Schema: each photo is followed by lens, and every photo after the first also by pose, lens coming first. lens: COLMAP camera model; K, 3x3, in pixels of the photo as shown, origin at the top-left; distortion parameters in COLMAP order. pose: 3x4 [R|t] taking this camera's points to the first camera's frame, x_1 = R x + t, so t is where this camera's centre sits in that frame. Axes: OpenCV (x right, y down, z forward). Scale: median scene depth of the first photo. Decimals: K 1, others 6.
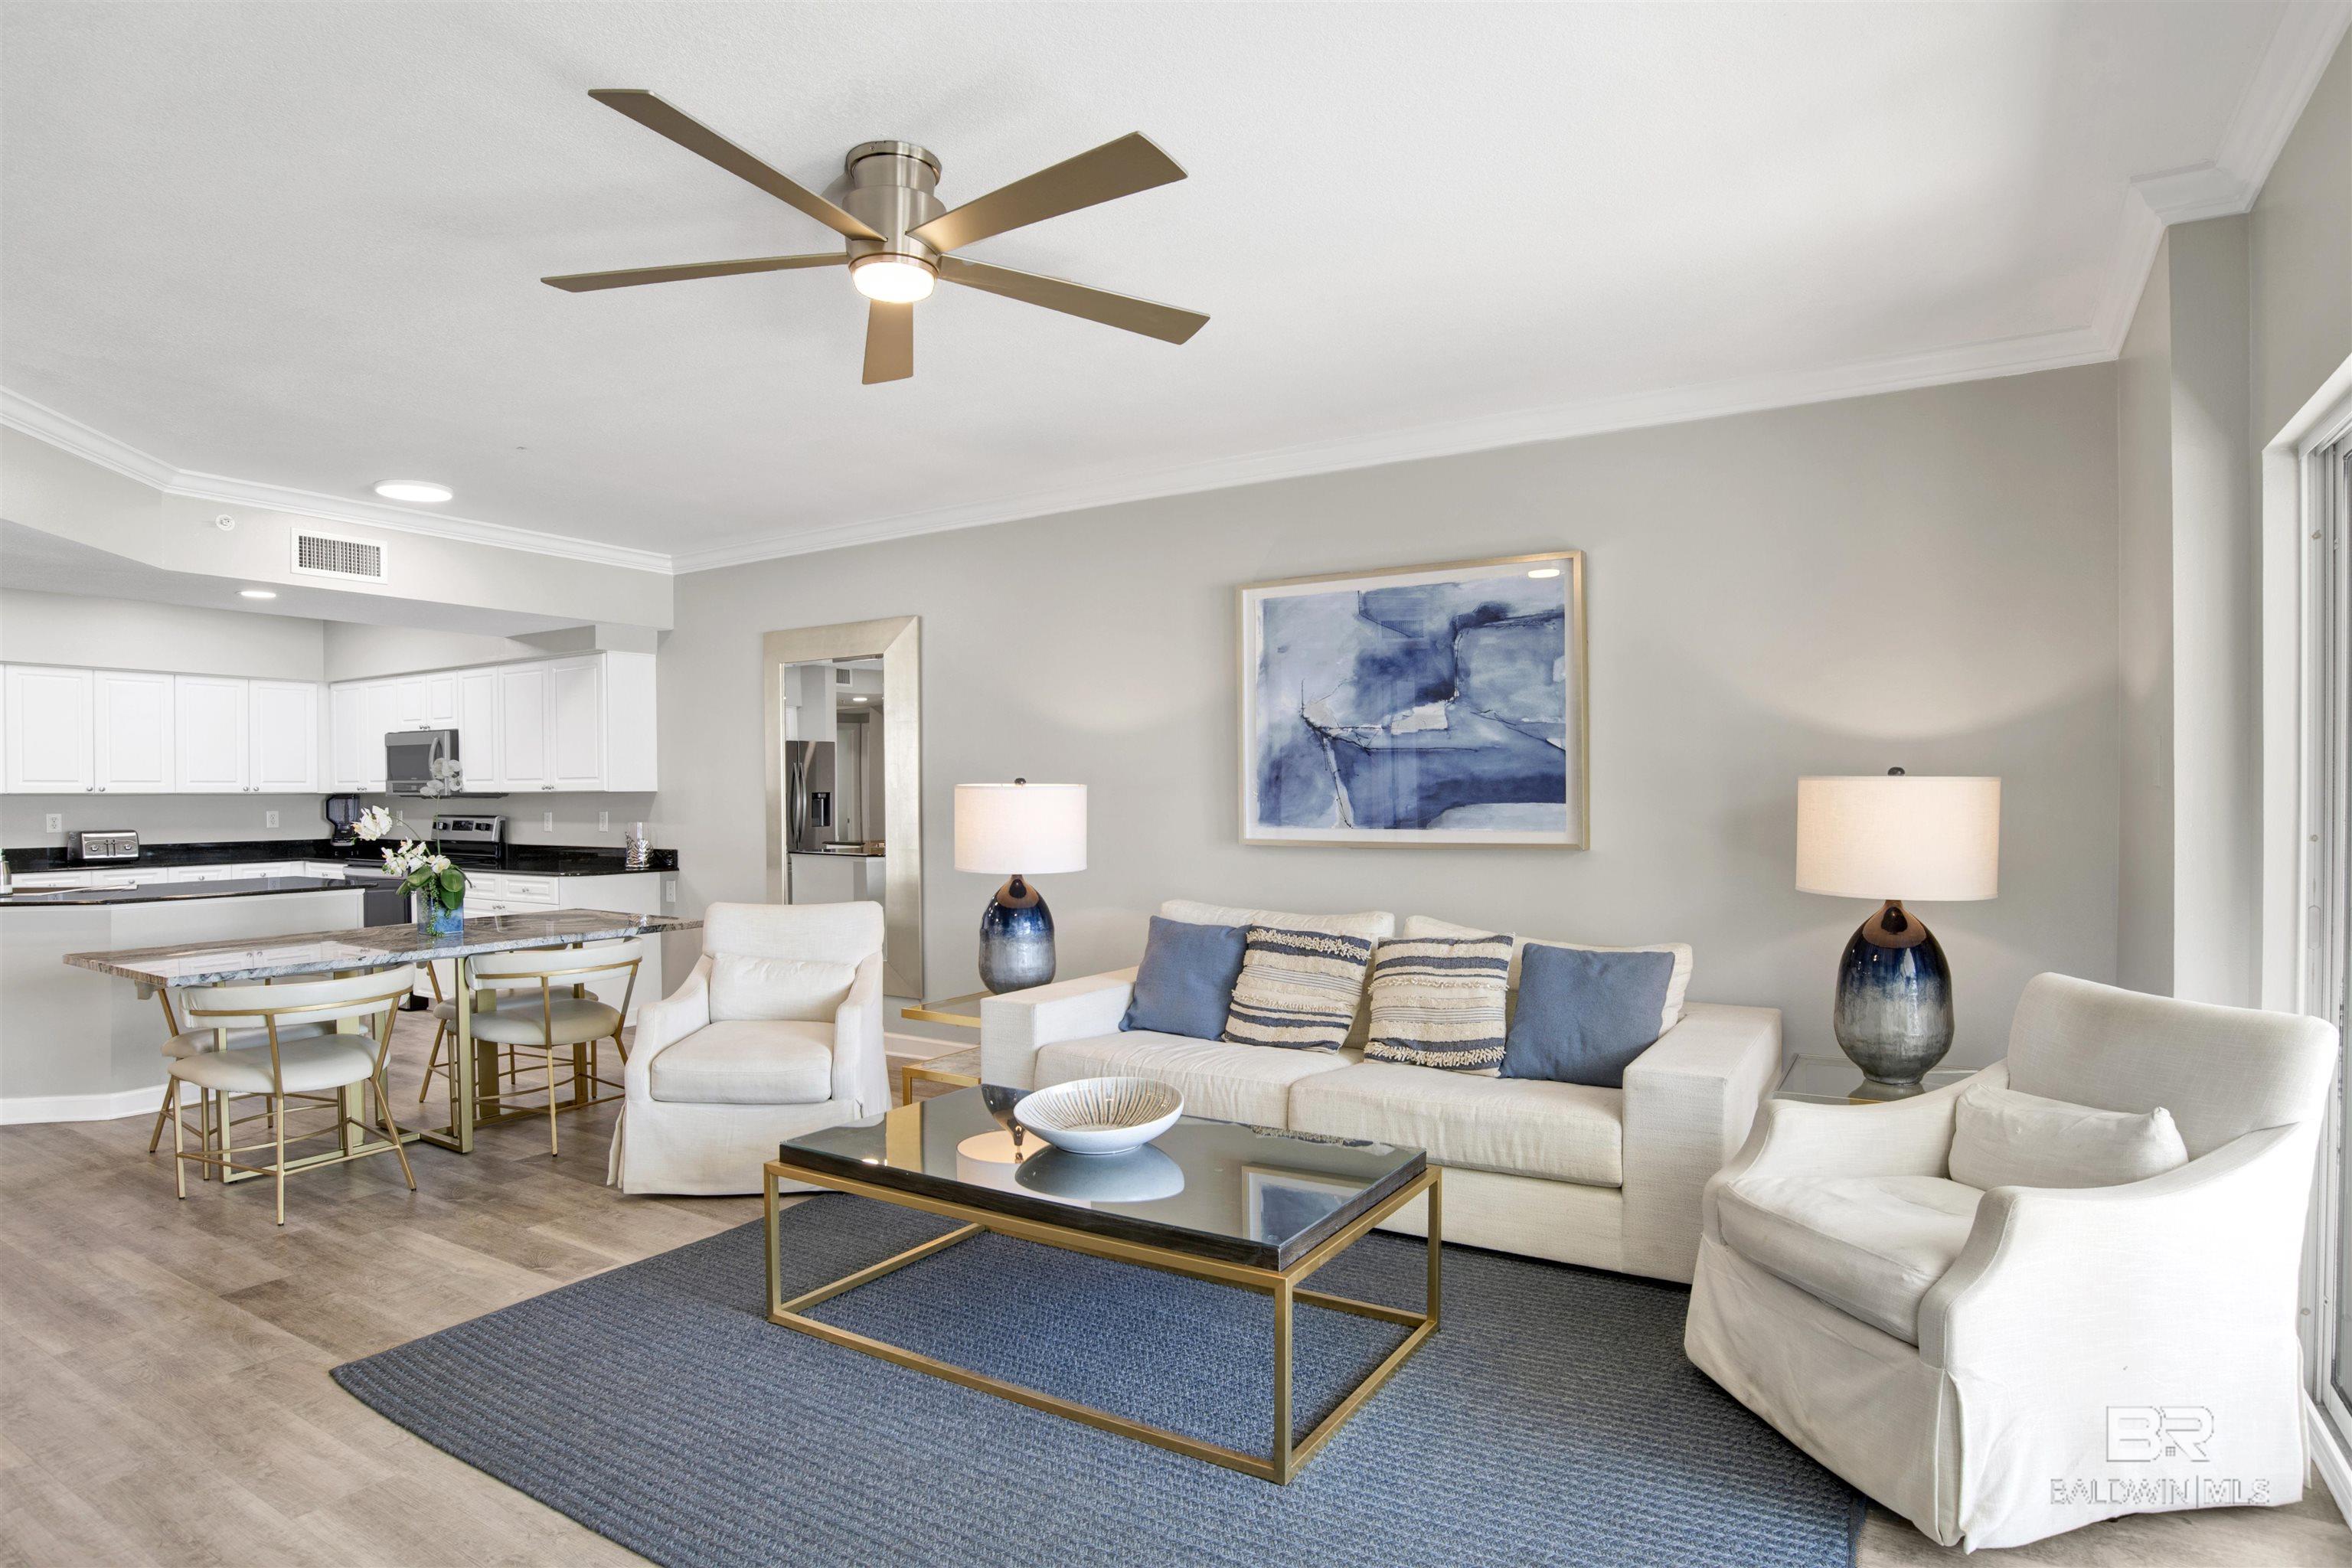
lens RADIAL K [[1241.1, 0, 1217.0], [0, 1241.1, 798.0], [0, 0, 1]] dist [-0.080994, 0.028870]
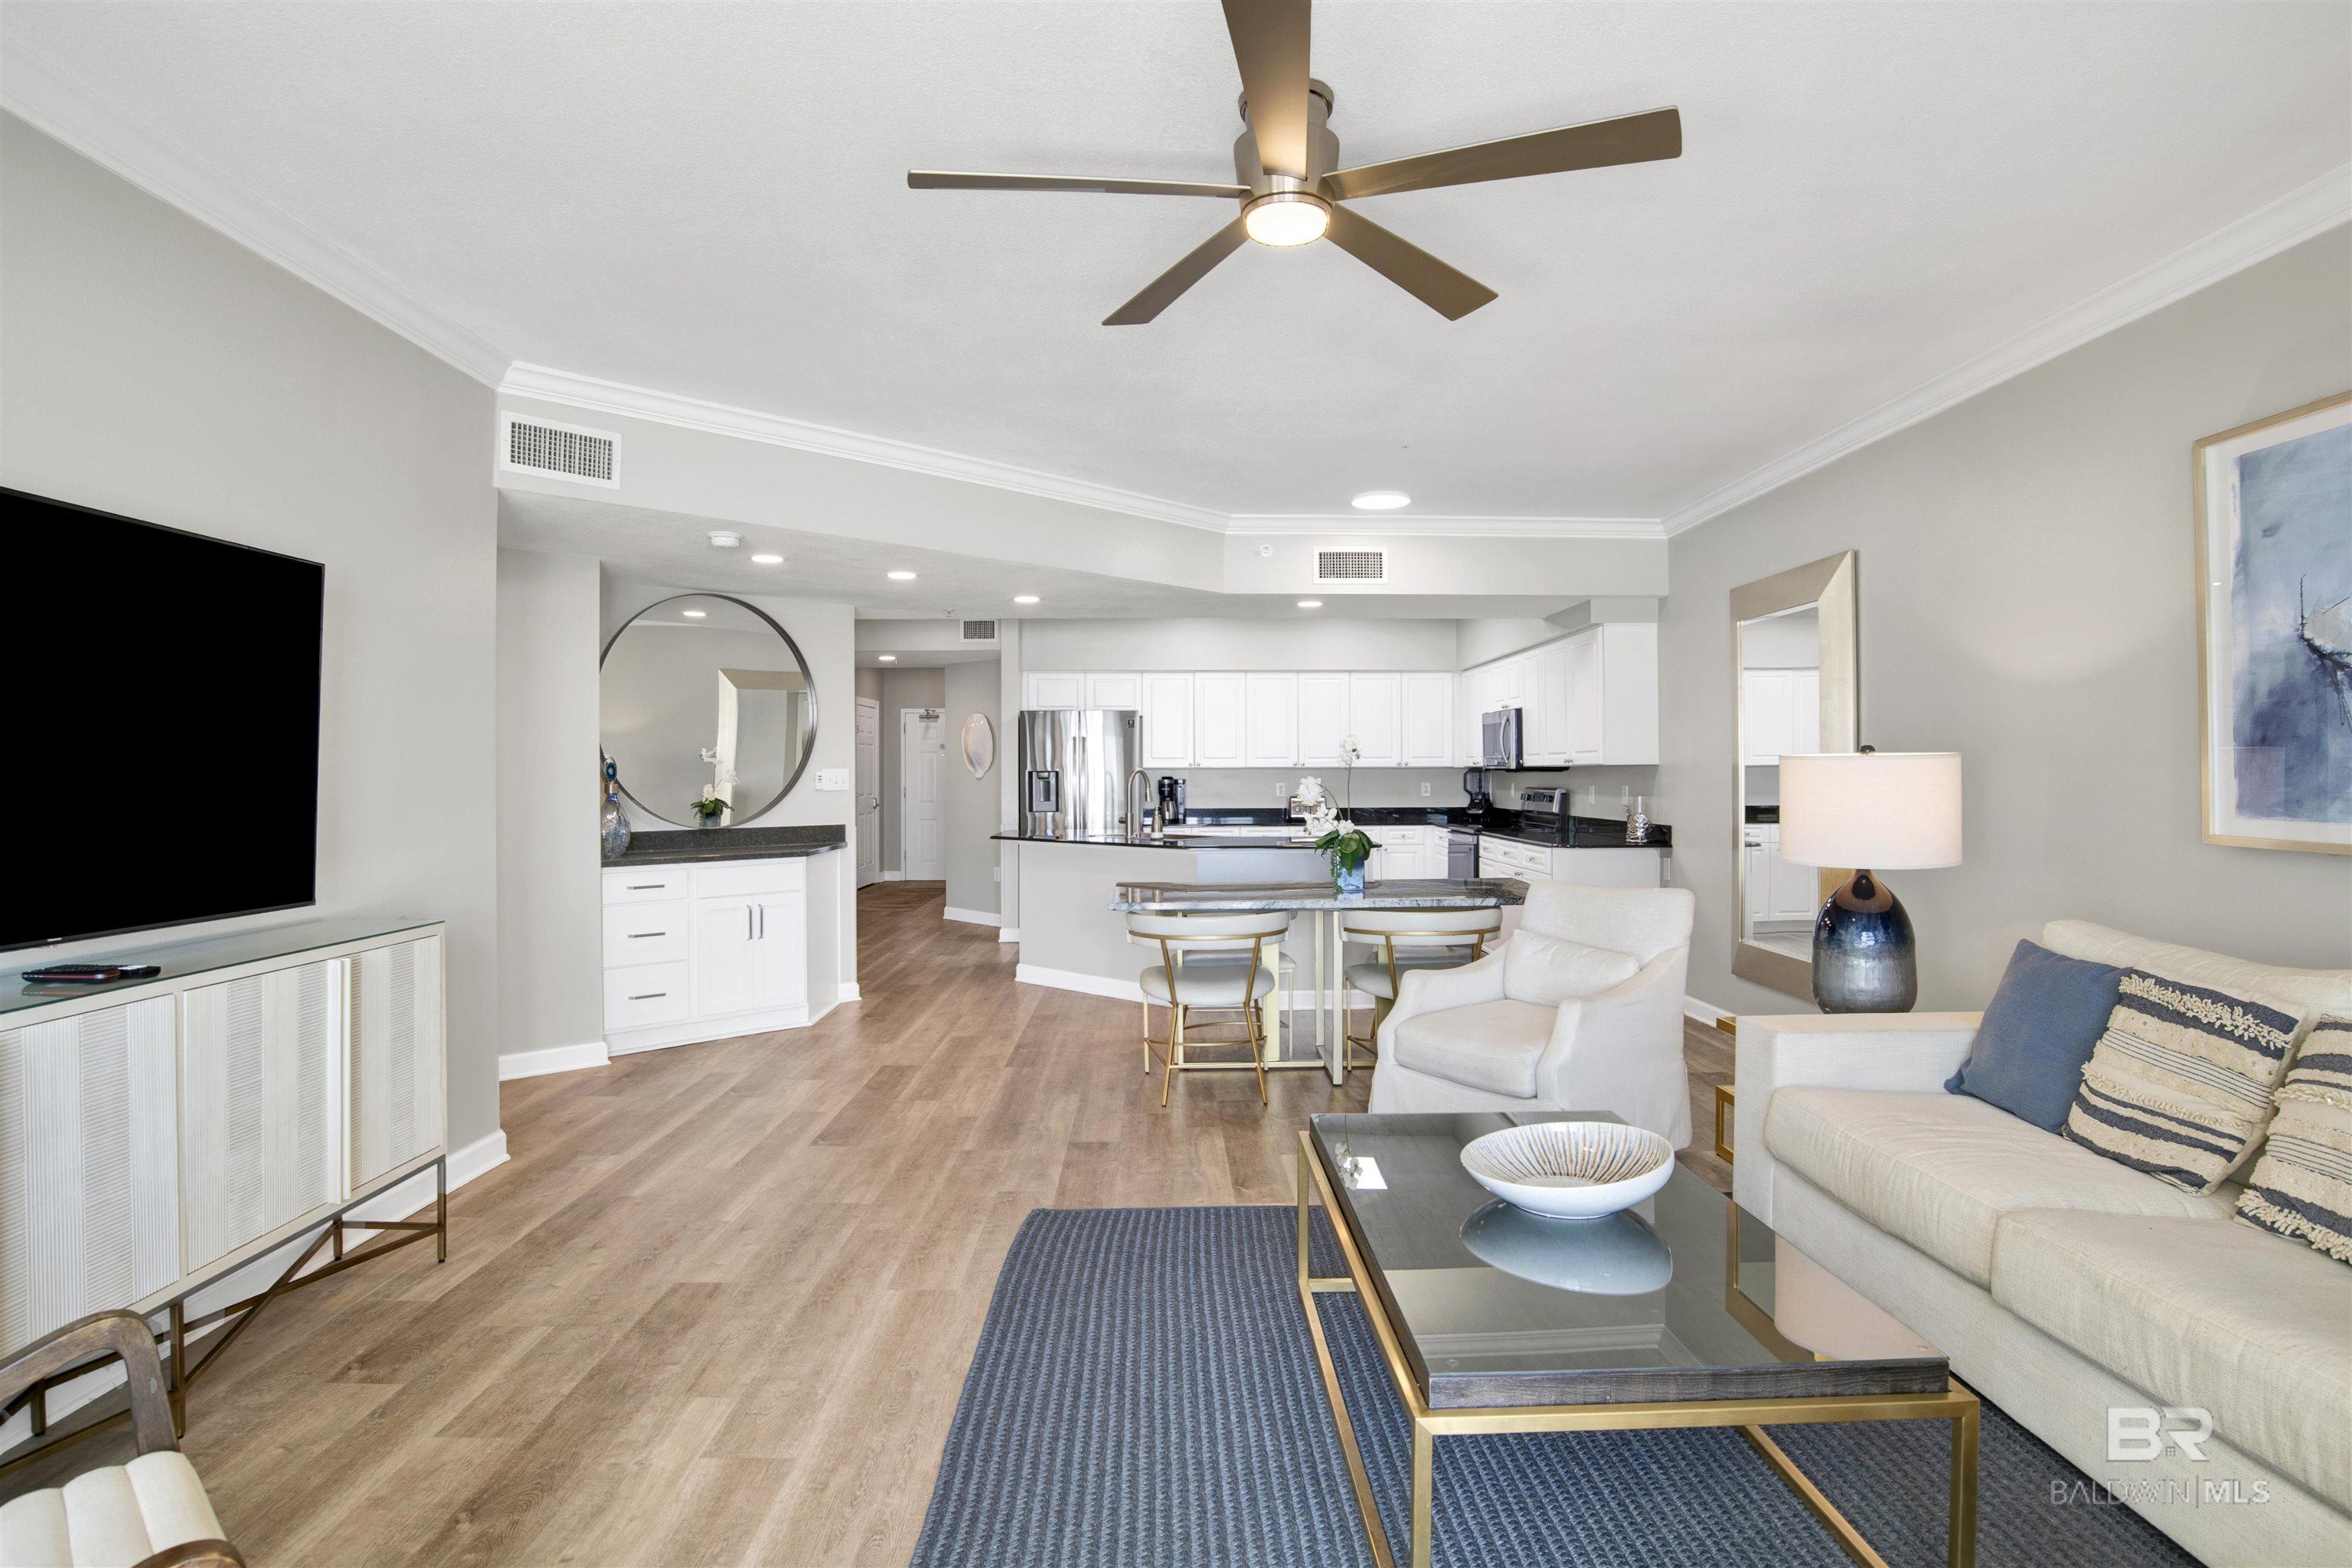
lens RADIAL K [[1284.8, 0, 1212.3], [0, 1284.8, 779.4], [0, 0, 1]] dist [-0.077539, 0.024590]
pose [[0.535885, 0.006899, -0.844263, 0.294690], [-0.002600, 0.999975, 0.006521, 0.001148], [0.844287, -0.001299, 0.535890, 0.232898]]
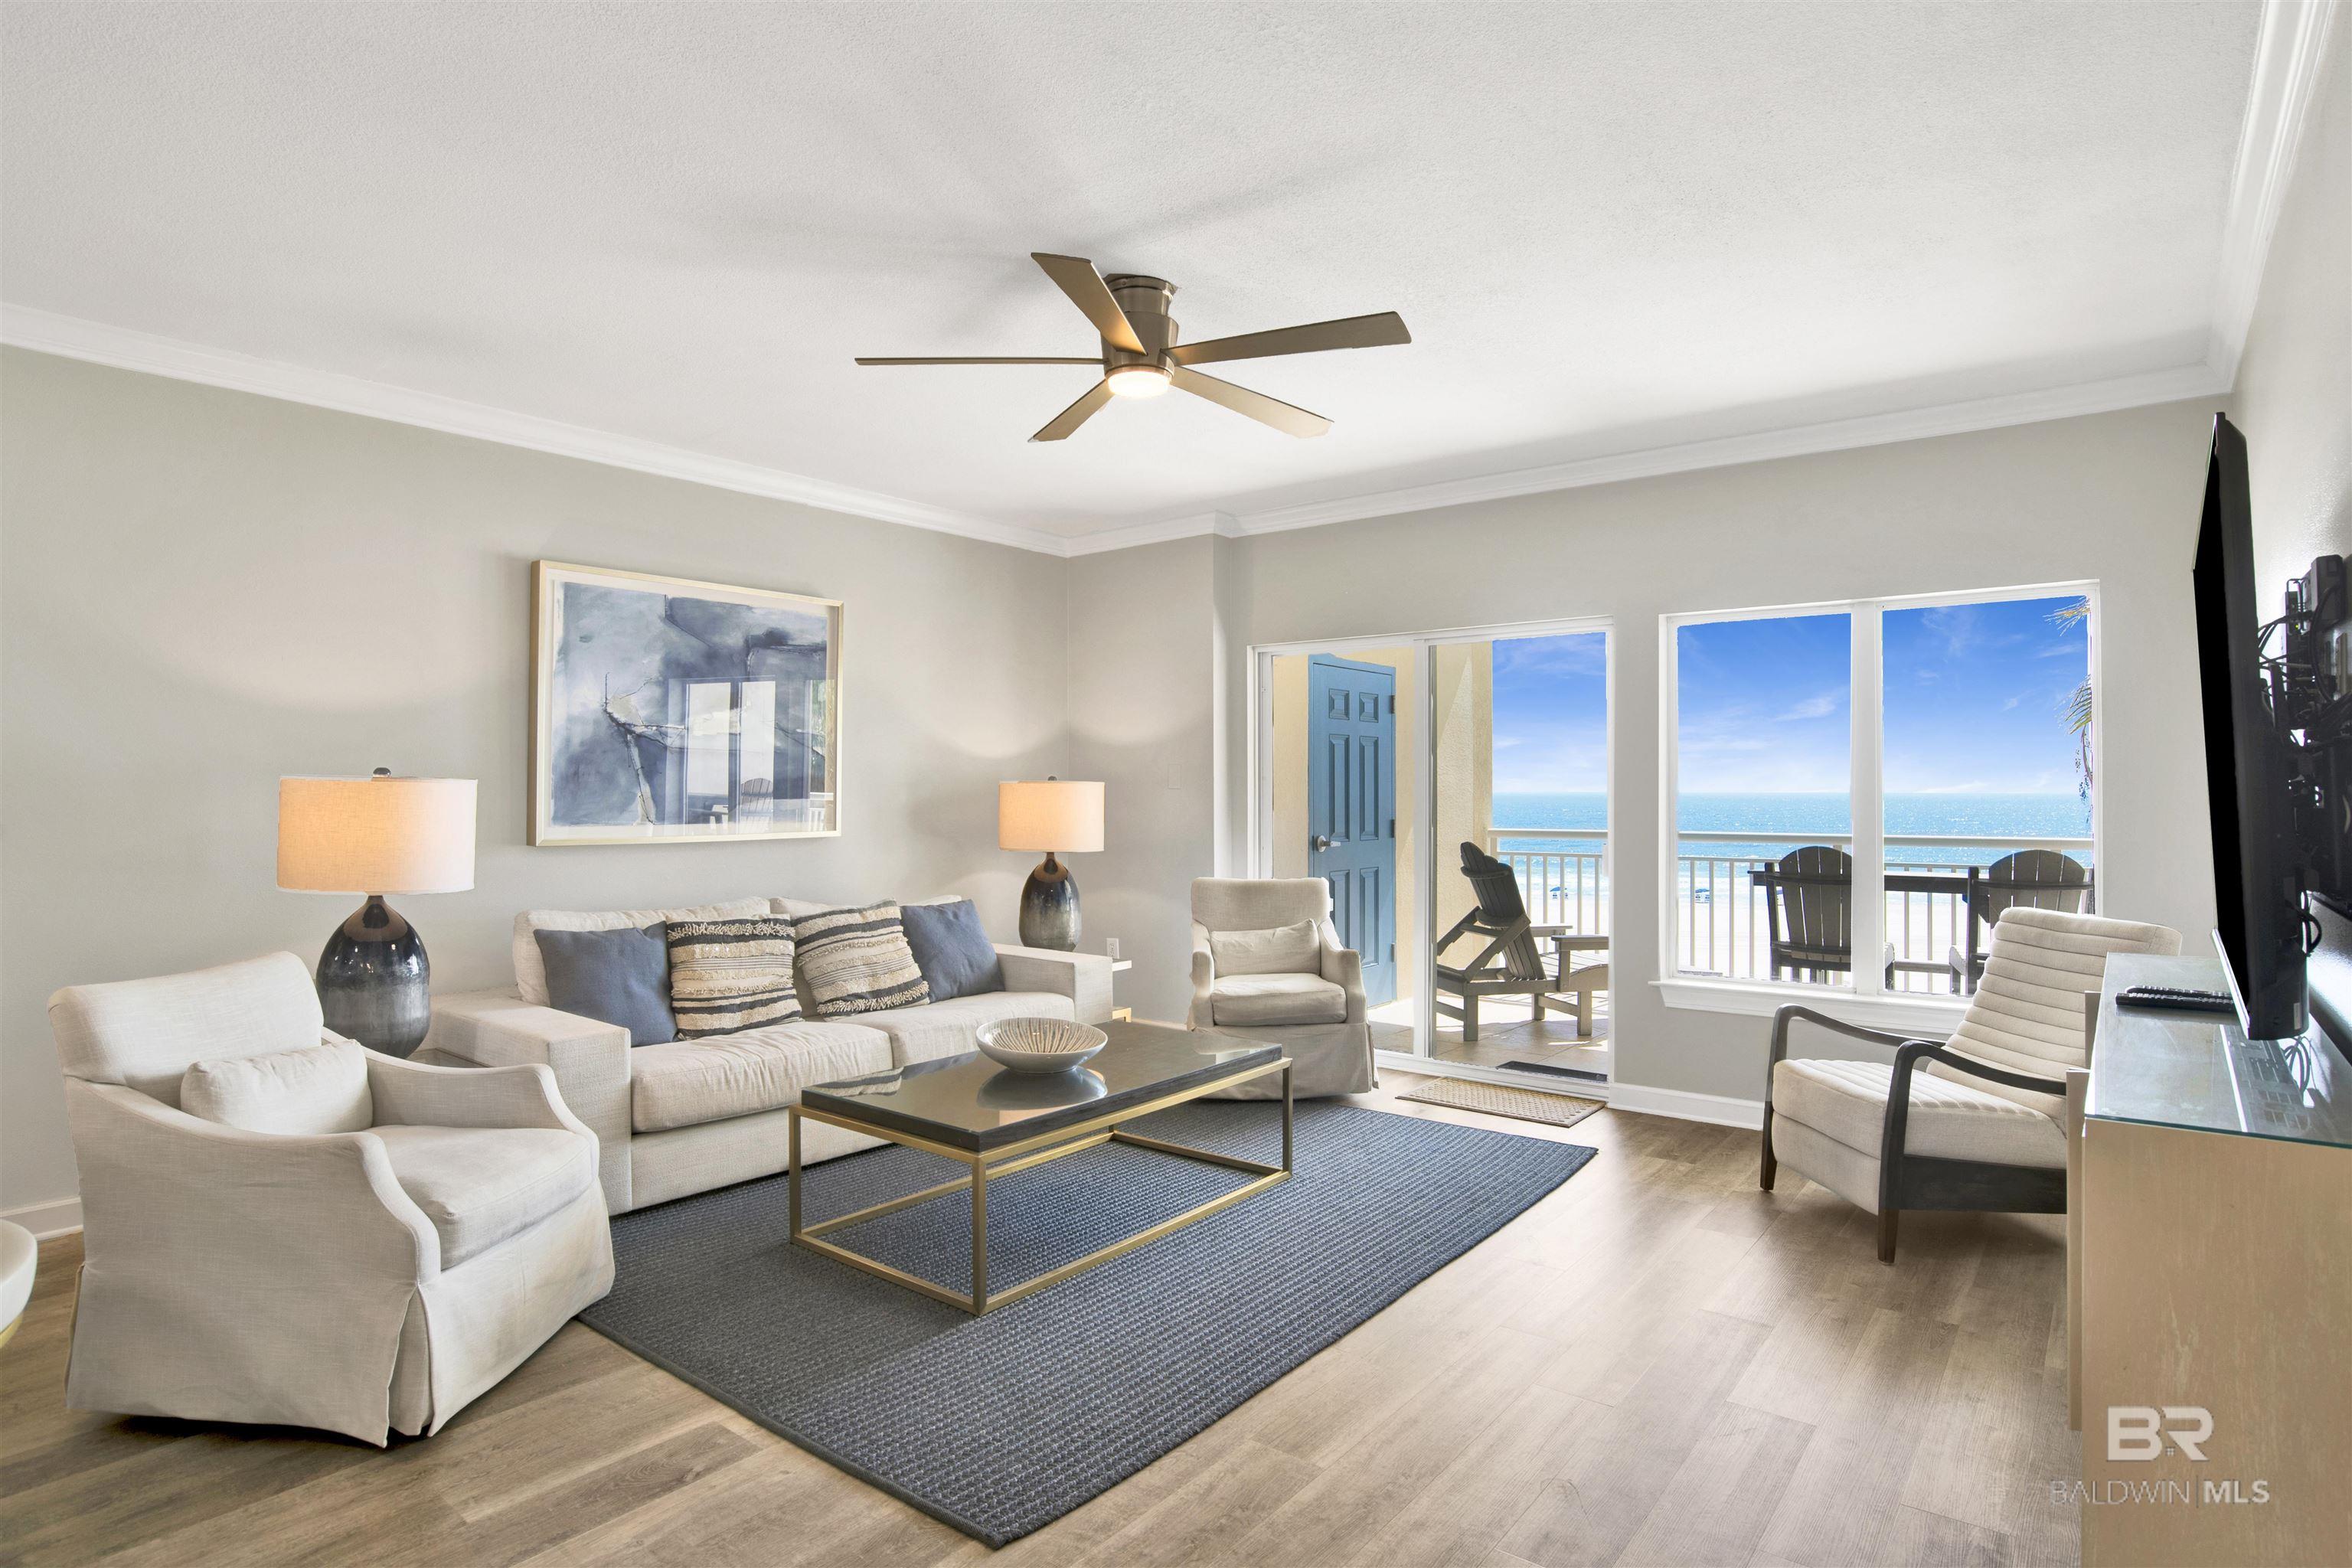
lens RADIAL K [[1236.3, 0, 1183.6], [0, 1236.3, 777.5], [0, 0, 1]] dist [-0.083507, 0.030383]
pose [[0.134426, 0.014037, 0.990824, -0.829023], [0.002991, 0.999889, -0.014571, 0.001641], [-0.990919, 0.004922, 0.134370, 0.429613]]
